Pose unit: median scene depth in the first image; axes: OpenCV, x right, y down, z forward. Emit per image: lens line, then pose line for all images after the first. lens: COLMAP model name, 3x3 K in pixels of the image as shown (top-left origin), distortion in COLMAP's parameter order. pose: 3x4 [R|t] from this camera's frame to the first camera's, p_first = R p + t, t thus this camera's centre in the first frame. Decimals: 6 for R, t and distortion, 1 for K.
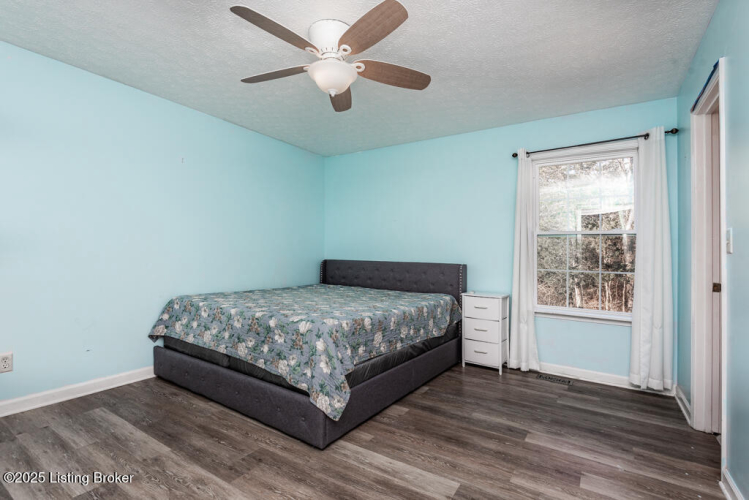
lens RADIAL K [[357.9, 0, 374.1], [0, 357.9, 250.9], [0, 0, 1]] dist [-0.000918, -0.000369]
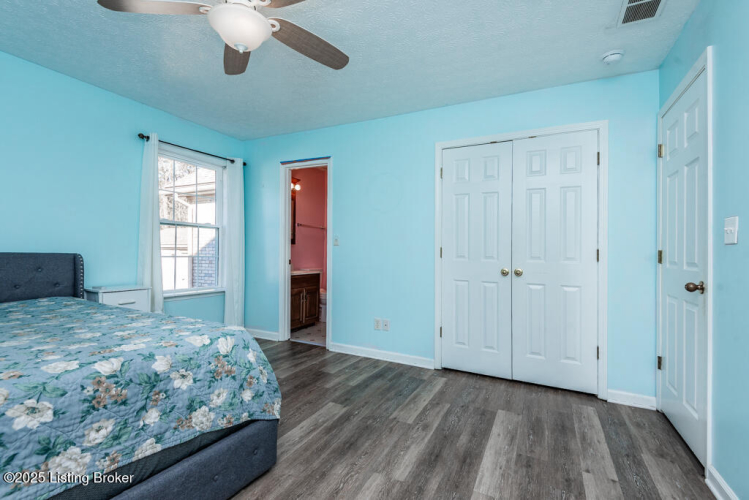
lens RADIAL K [[340.4, 0, 374.6], [0, 340.4, 251.0], [0, 0, 1]] dist [-0.002211, -0.000481]
pose [[-0.109658, -0.016880, 0.993826, -0.876017], [-0.033249, 0.999359, 0.013306, 0.002605], [-0.993413, -0.031585, -0.110149, 0.749891]]
